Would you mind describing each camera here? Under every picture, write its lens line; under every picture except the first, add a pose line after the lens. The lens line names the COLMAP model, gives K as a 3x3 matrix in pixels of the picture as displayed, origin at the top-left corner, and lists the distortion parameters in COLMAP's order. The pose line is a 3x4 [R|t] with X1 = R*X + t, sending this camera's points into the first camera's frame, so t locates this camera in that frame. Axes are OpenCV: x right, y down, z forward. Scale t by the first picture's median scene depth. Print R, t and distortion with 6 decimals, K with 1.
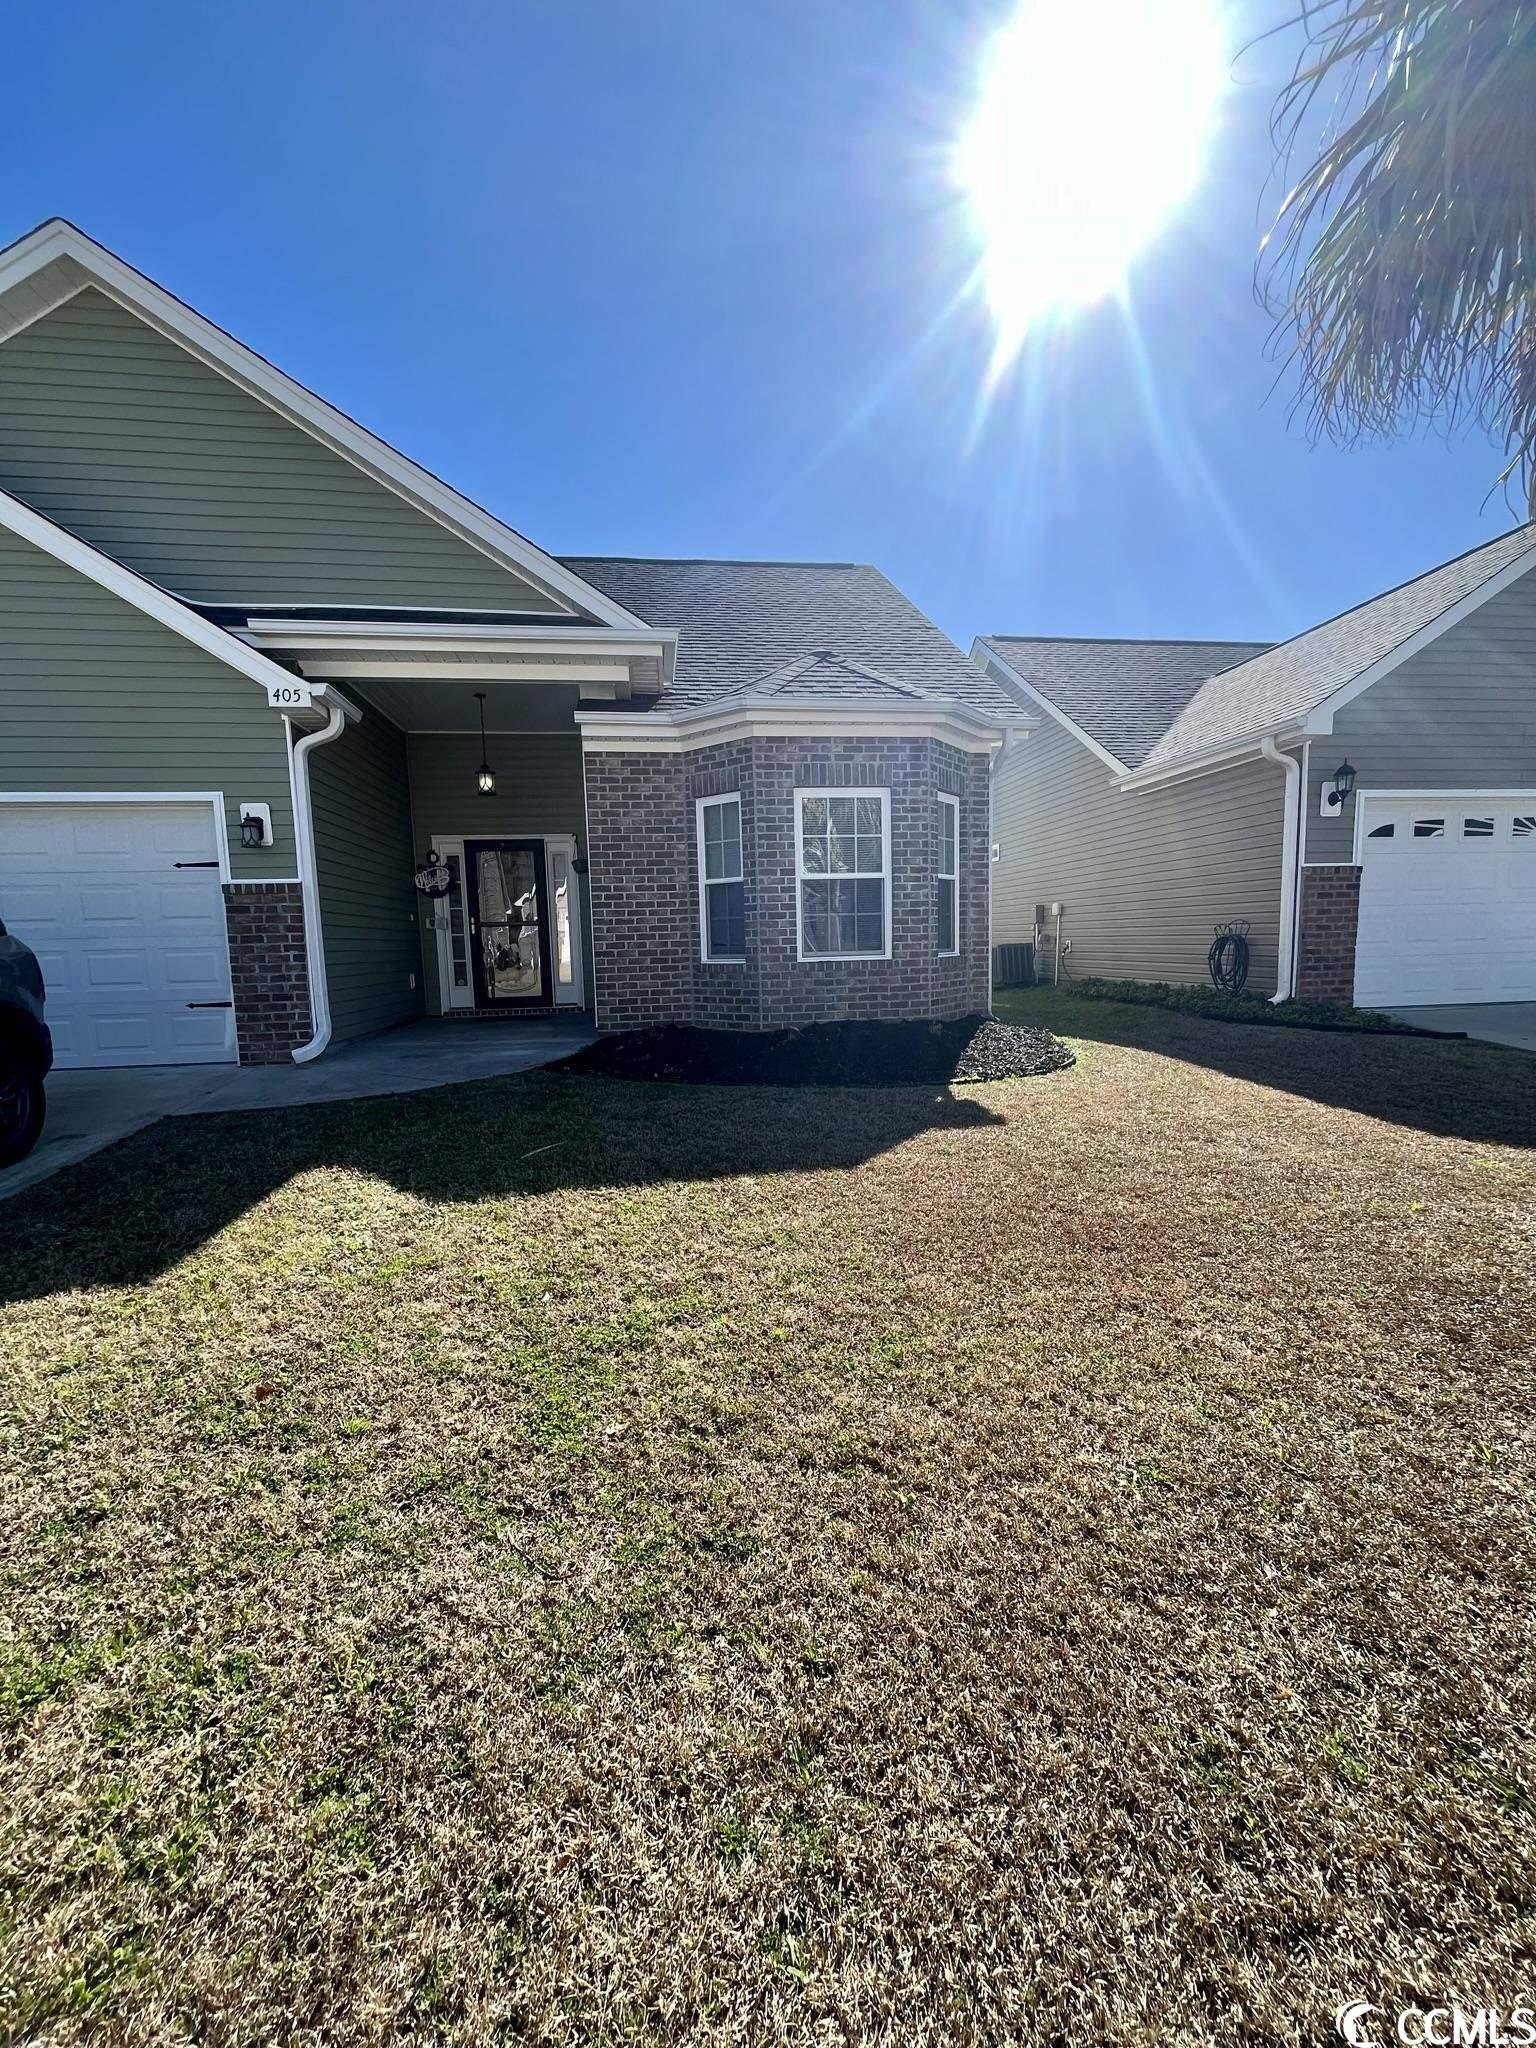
lens RADIAL K [[826.3, 0, 768.1], [0, 826.3, 1027.2], [0, 0, 1]] dist [-0.003195, 0.000237]
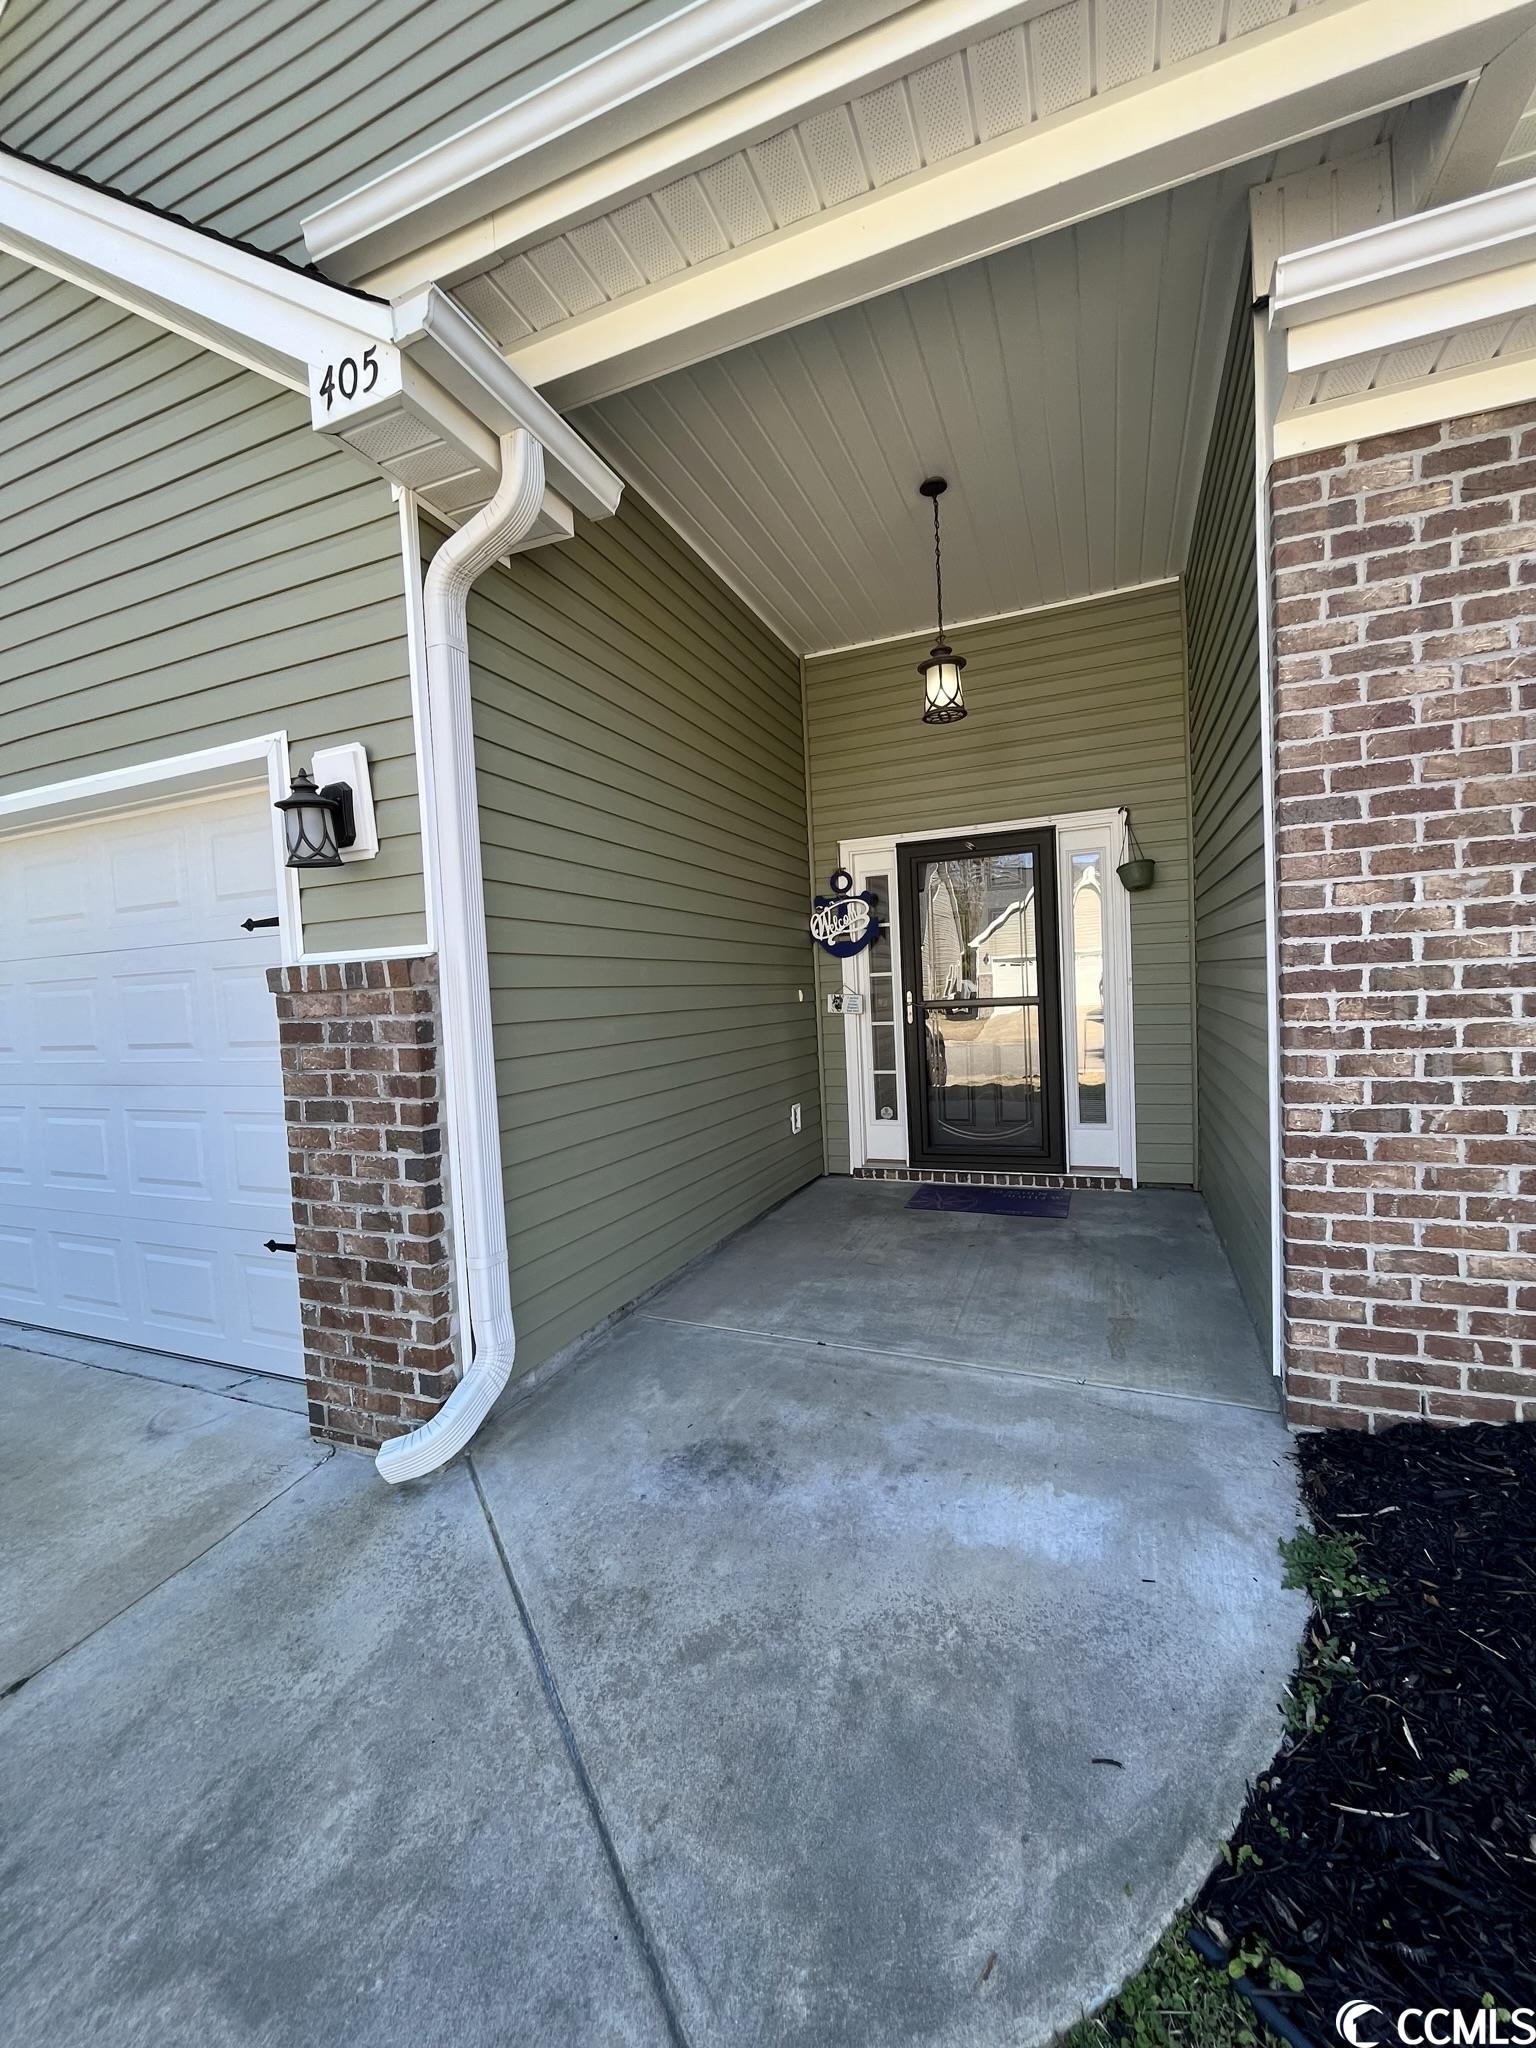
lens RADIAL K [[826.3, 0, 768.1], [0, 826.3, 1027.2], [0, 0, 1]] dist [-0.003195, 0.000237]
pose [[0.865253, 0.008928, -0.501255, -0.225283], [-0.029317, 0.999031, -0.032813, -0.116892], [0.500477, 0.043087, 0.864677, 0.655185]]
